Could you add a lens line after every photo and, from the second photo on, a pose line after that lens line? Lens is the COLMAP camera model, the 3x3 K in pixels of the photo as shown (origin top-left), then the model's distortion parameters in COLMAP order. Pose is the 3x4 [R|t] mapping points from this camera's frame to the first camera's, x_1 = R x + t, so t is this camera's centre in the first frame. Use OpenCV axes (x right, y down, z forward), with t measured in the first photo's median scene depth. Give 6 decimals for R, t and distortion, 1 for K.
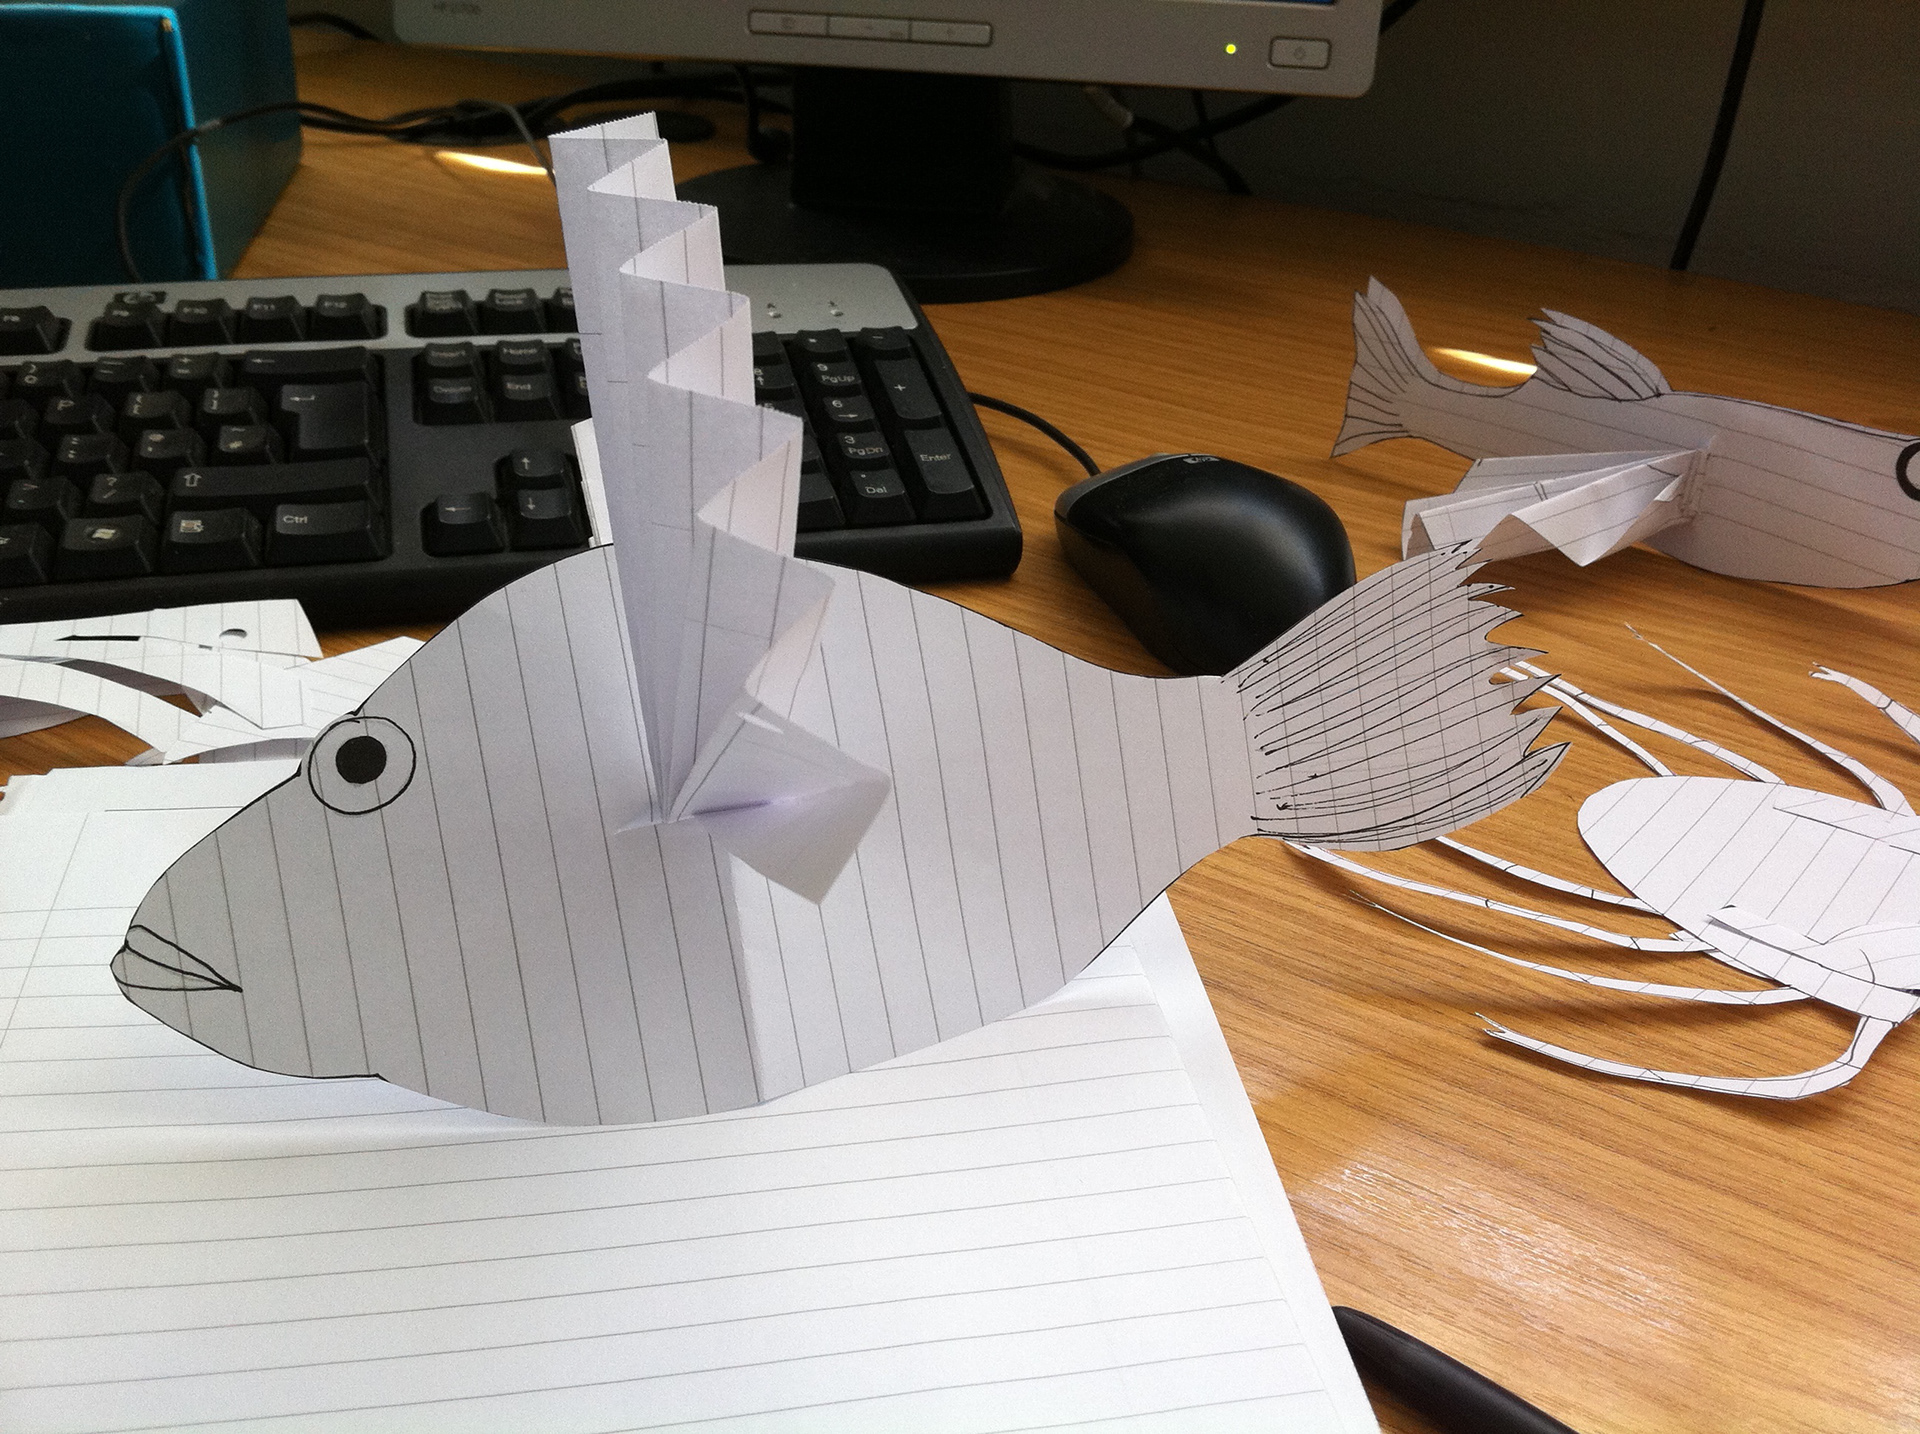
lens RADIAL K [[1663.2, 0, 952.1], [0, 1663.2, 731.0], [0, 0, 1]] dist [0.050501, -0.111437]
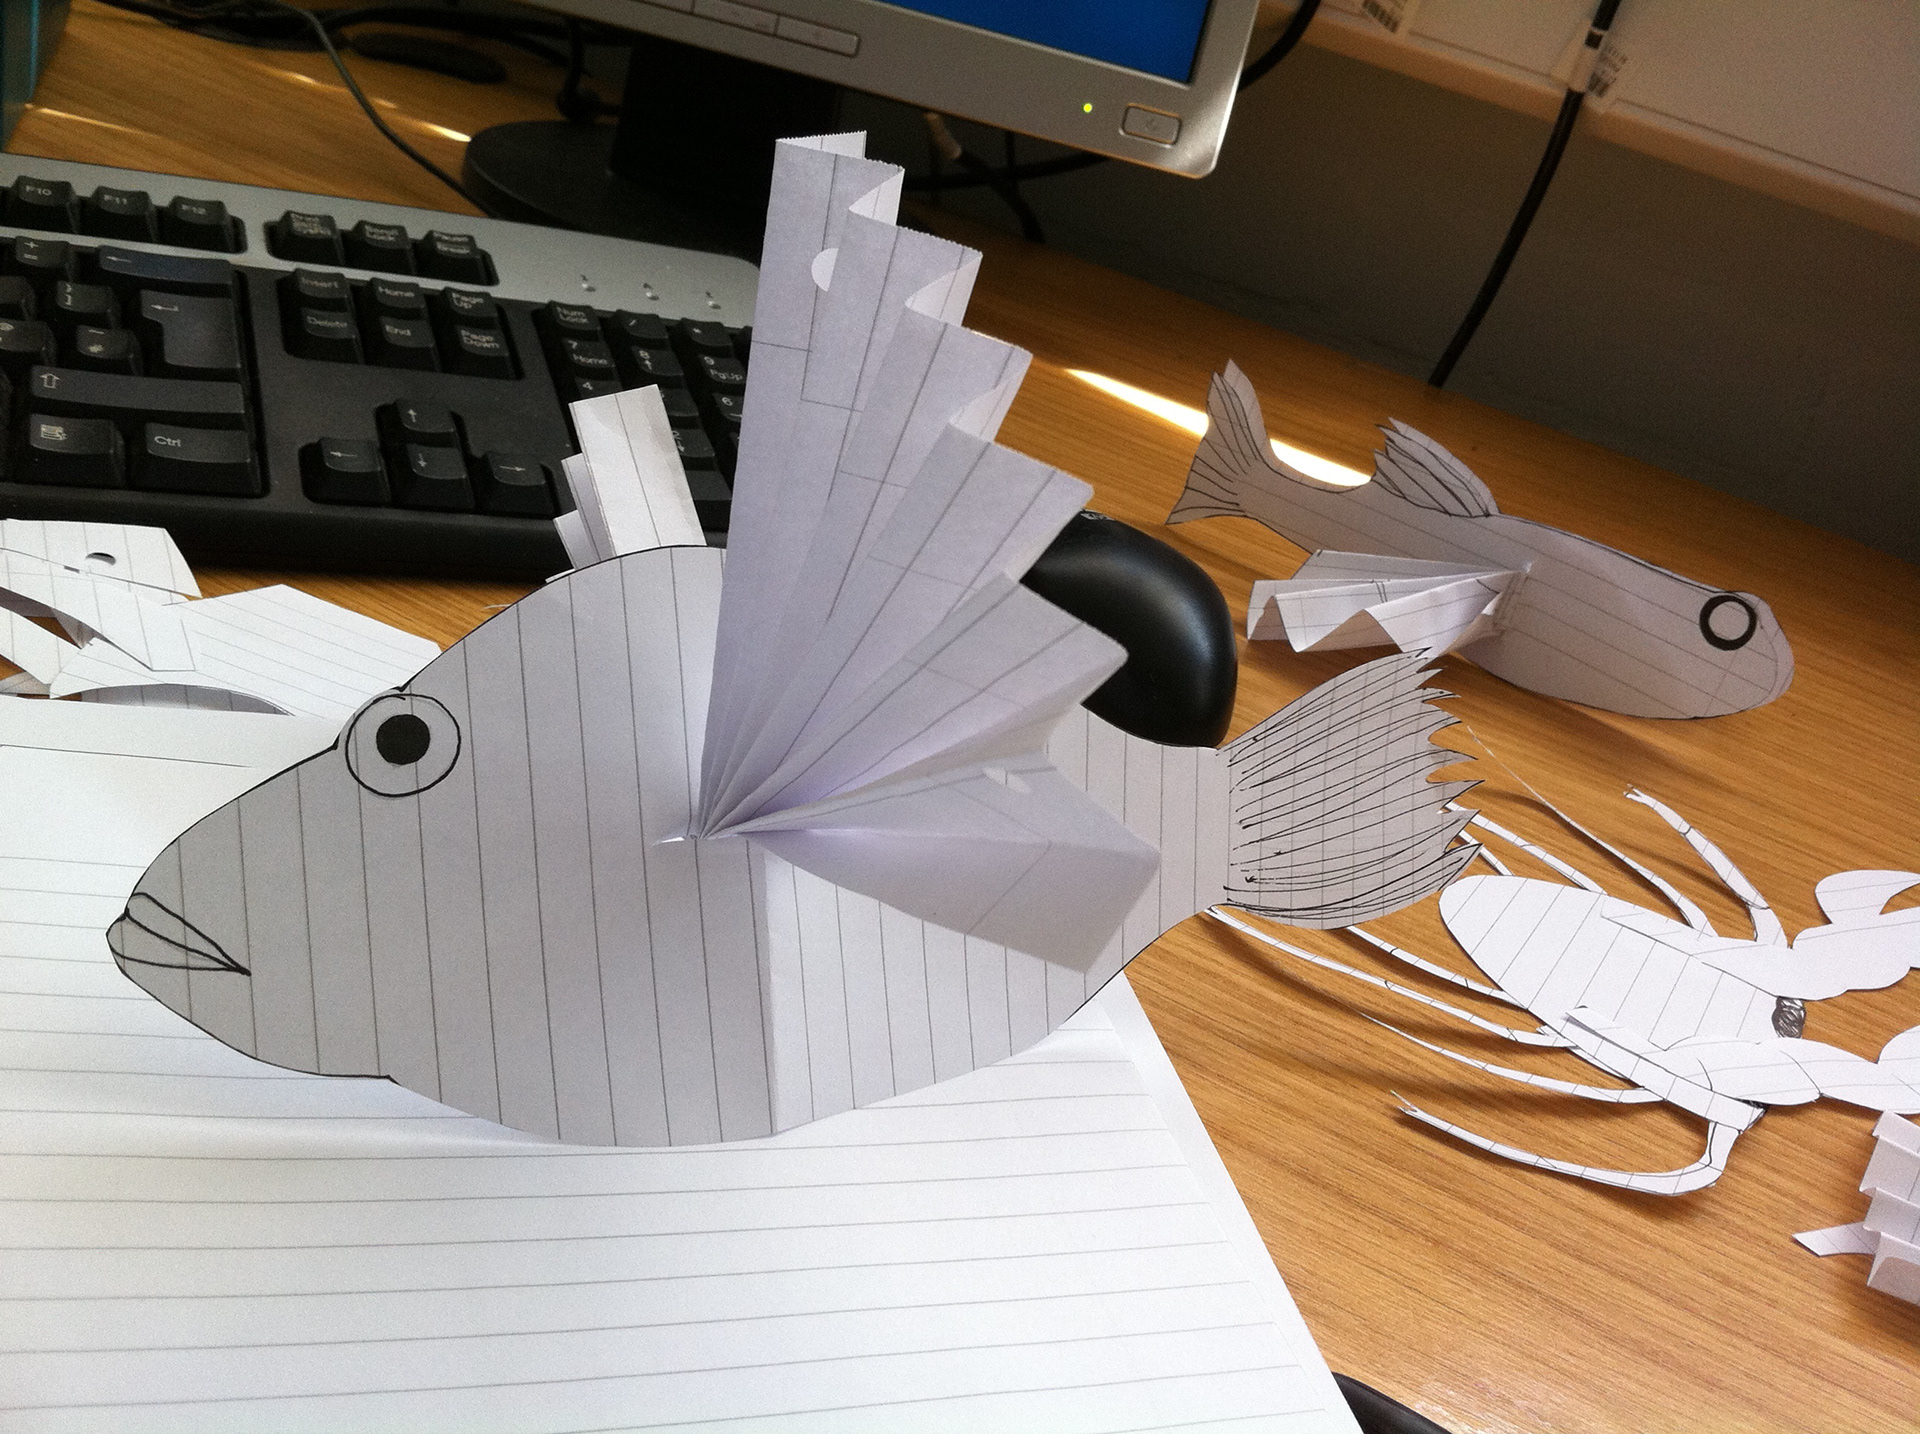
lens RADIAL K [[1663.2, 0, 1010.0], [0, 1663.2, 745.7], [0, 0, 1]] dist [0.050501, -0.111437]
pose [[0.973224, 0.119802, 0.196168, -0.136514], [-0.119561, 0.992740, -0.013116, -0.005066], [-0.196316, -0.010689, 0.980482, 0.009640]]
